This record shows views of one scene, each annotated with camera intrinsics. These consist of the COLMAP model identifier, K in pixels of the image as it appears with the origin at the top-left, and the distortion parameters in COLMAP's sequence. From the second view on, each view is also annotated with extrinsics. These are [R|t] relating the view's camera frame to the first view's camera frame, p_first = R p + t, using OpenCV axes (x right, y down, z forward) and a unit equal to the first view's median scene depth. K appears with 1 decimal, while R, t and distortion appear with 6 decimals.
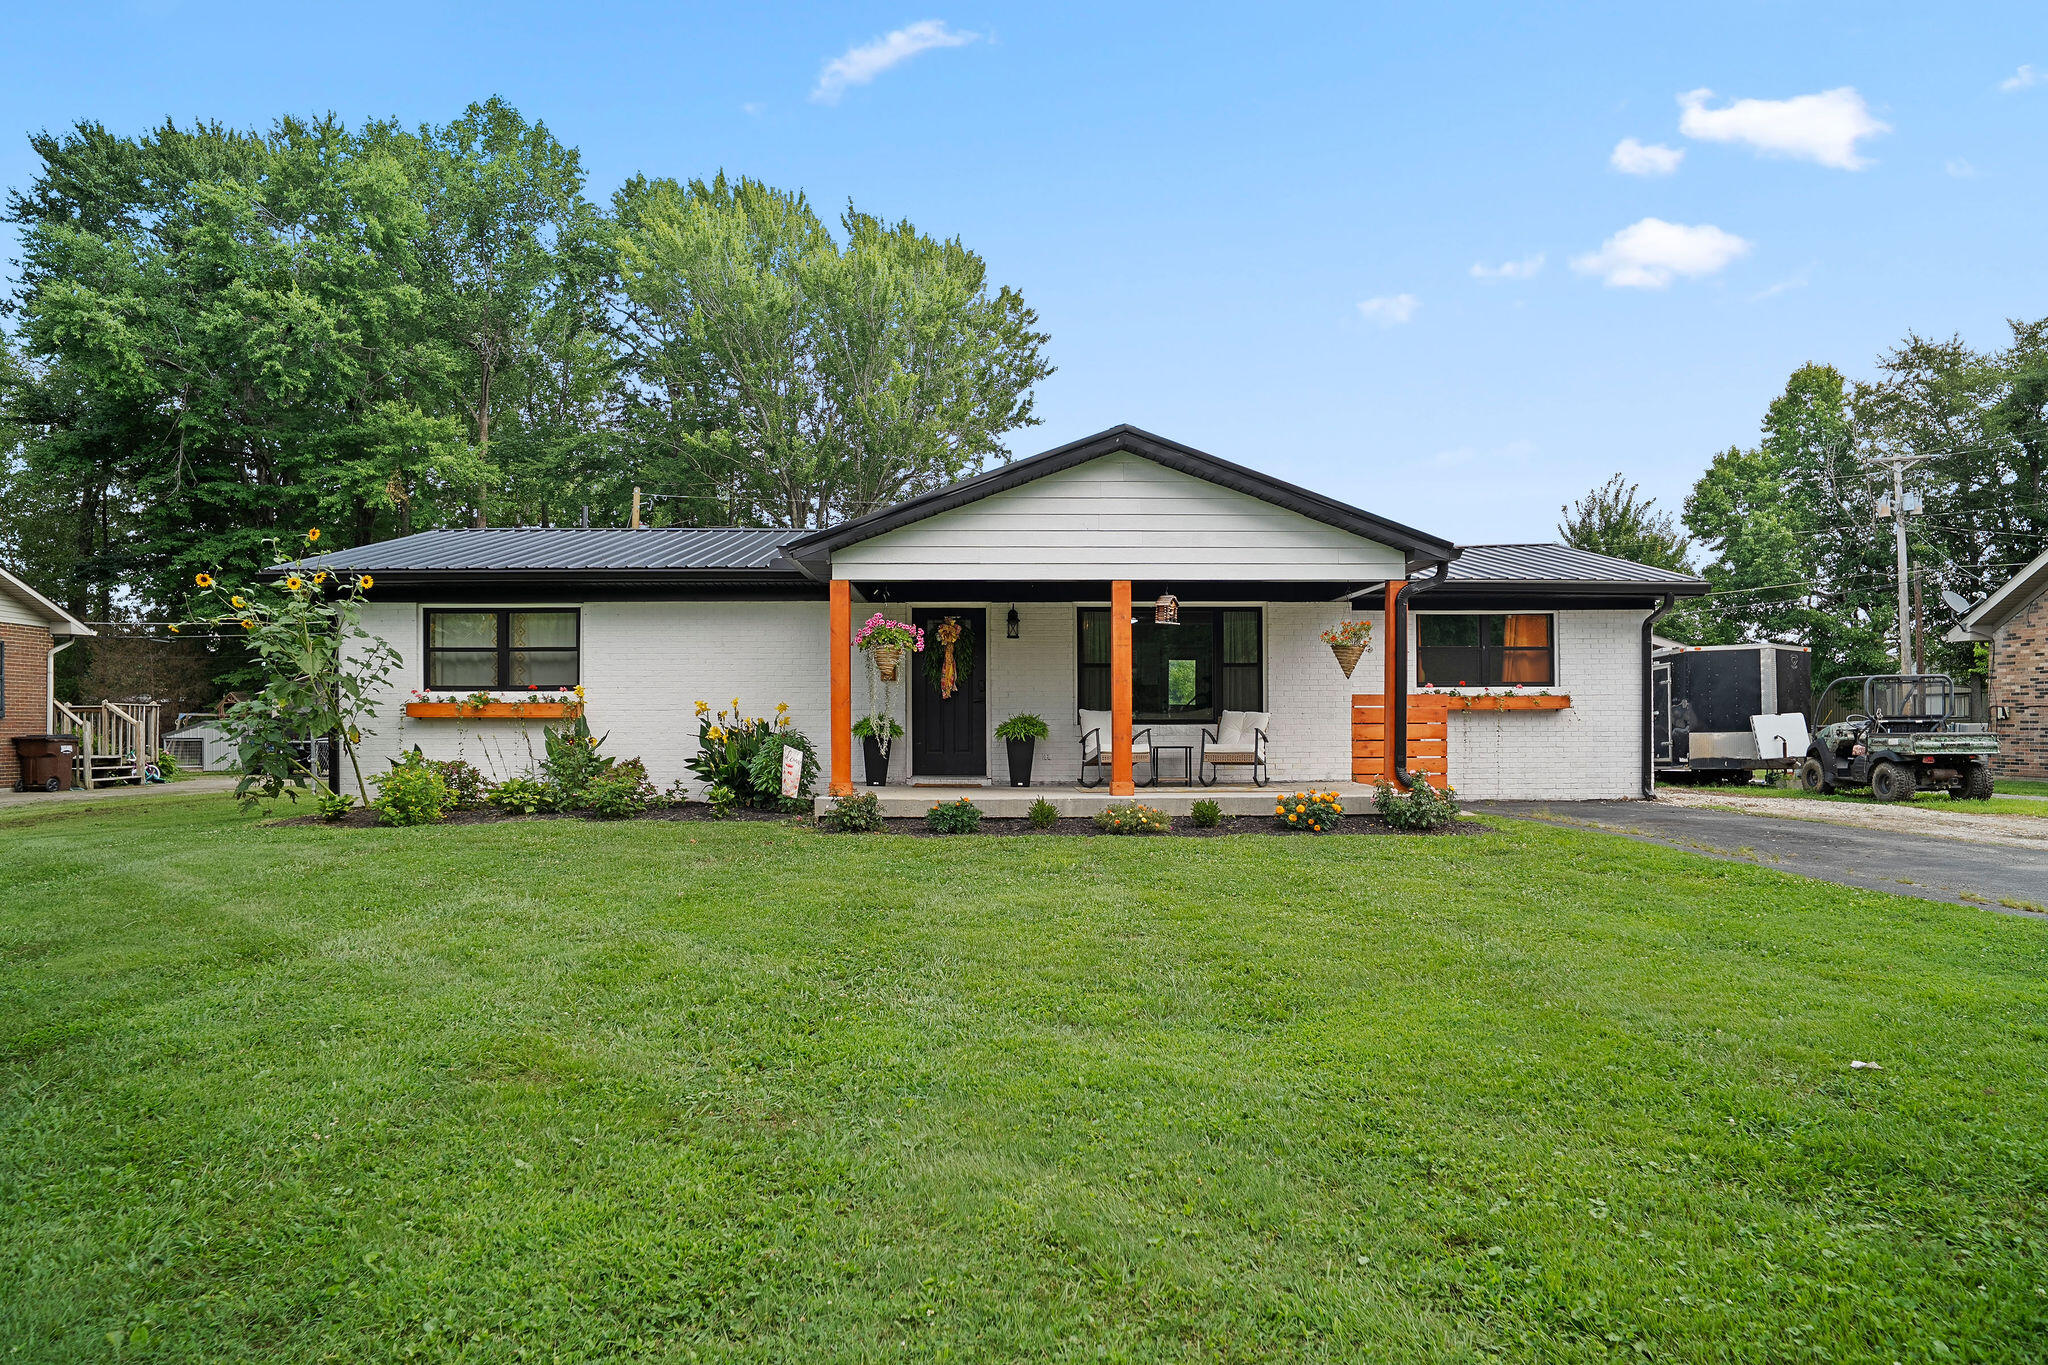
lens RADIAL K [[1188.7, 0, 1024.0], [0, 1188.7, 682.5], [0, 0, 1]] dist [-0.003668, -0.000556]
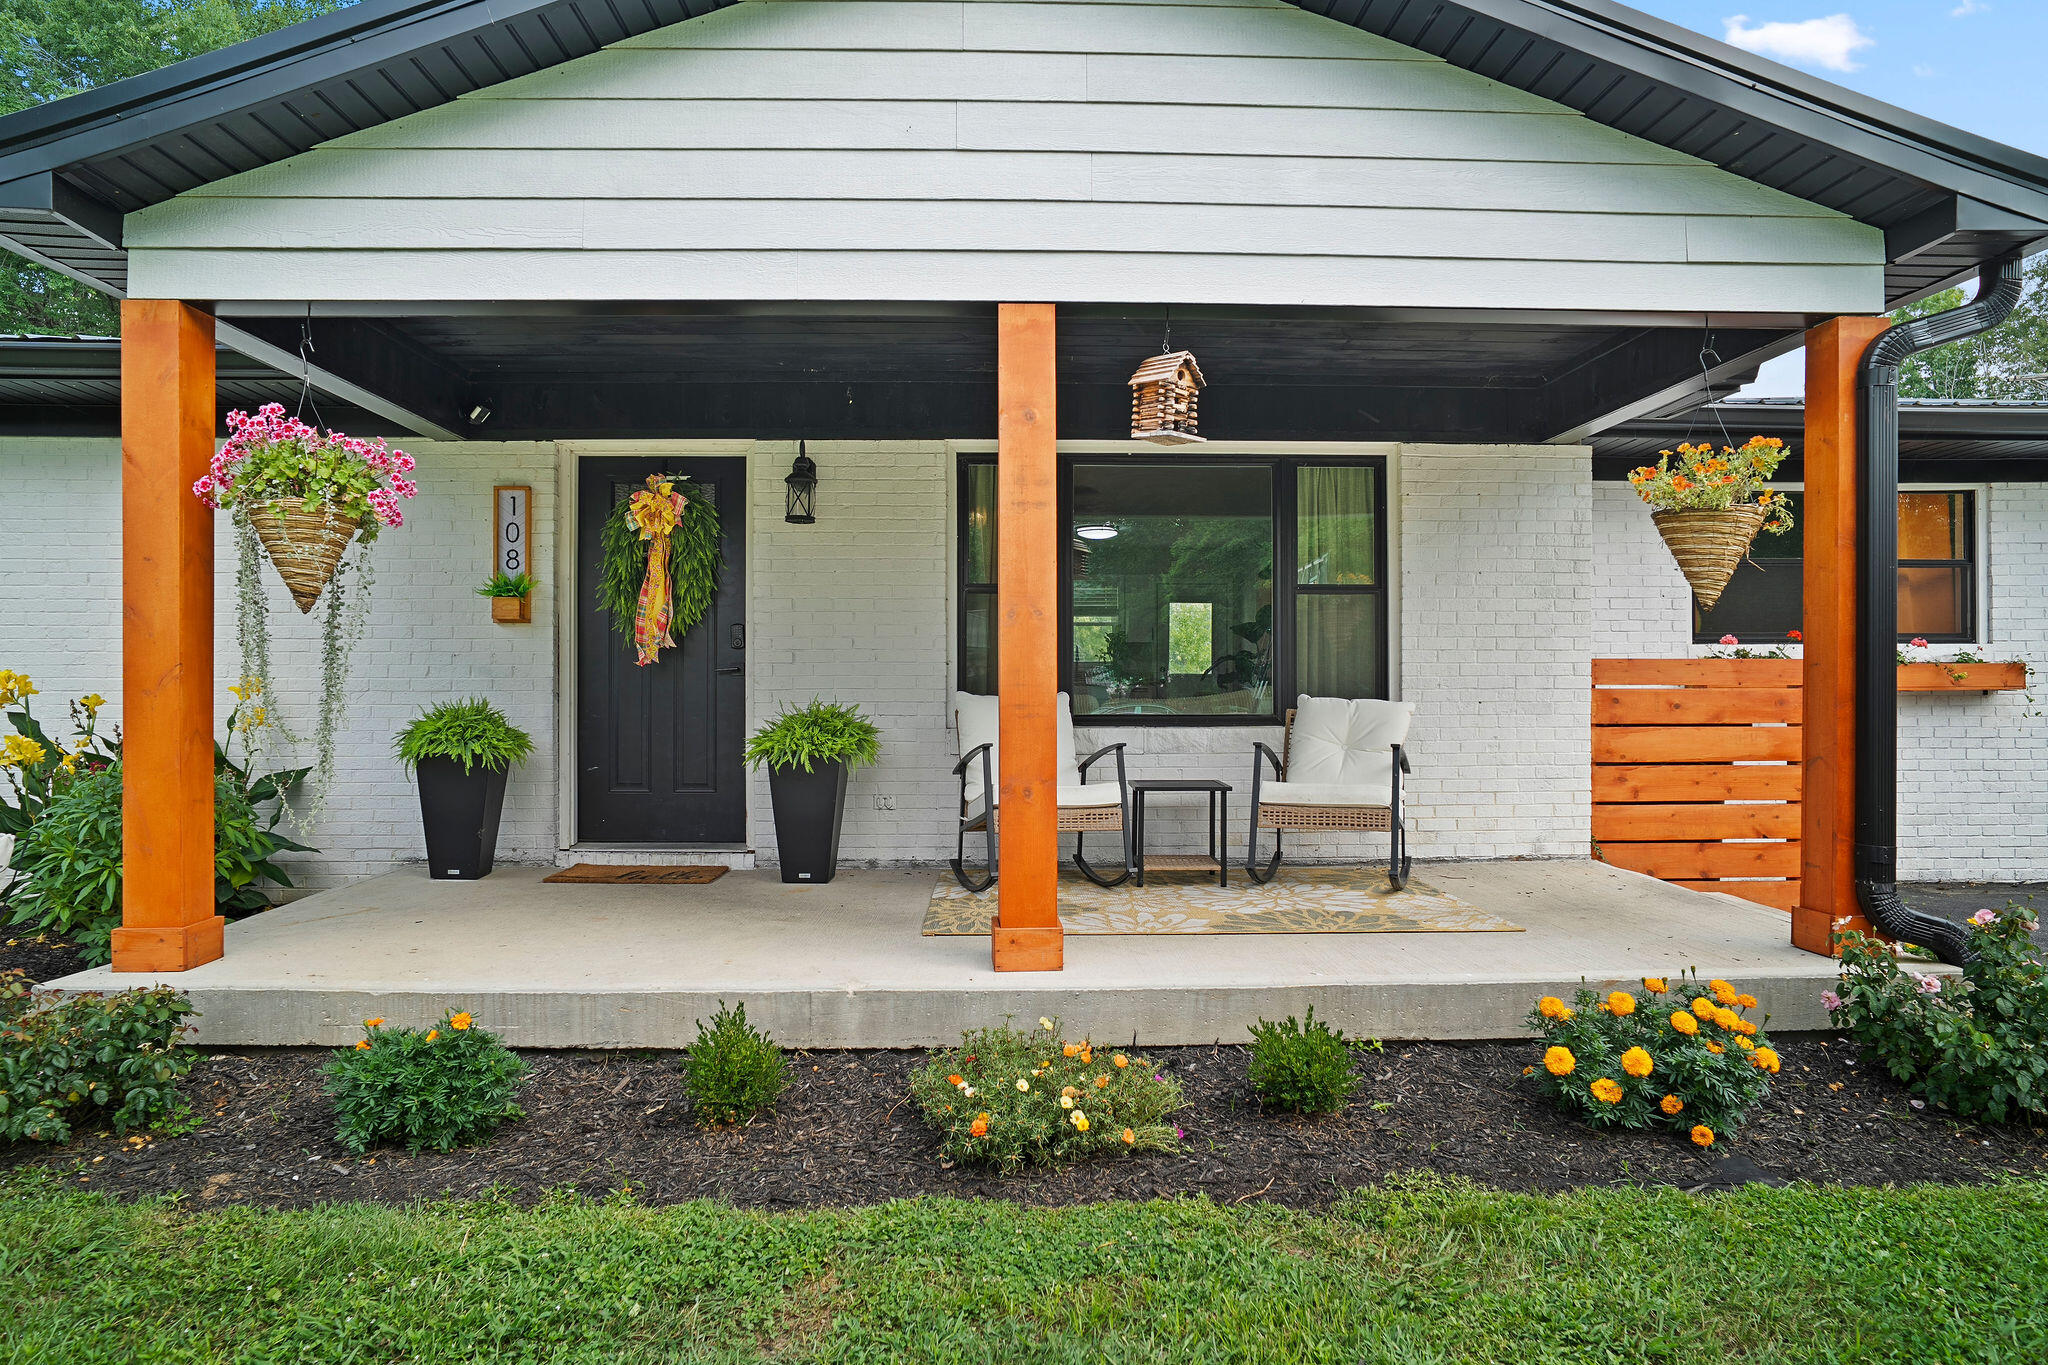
lens RADIAL K [[1218.0, 0, 1013.1], [0, 1218.0, 651.1], [0, 0, 1]] dist [-0.009140, -0.001236]
pose [[0.999979, 0.002782, -0.005837, 0.068717], [-0.002756, 0.999987, 0.004367, 0.006252], [0.005849, -0.004351, 0.999973, 0.569686]]
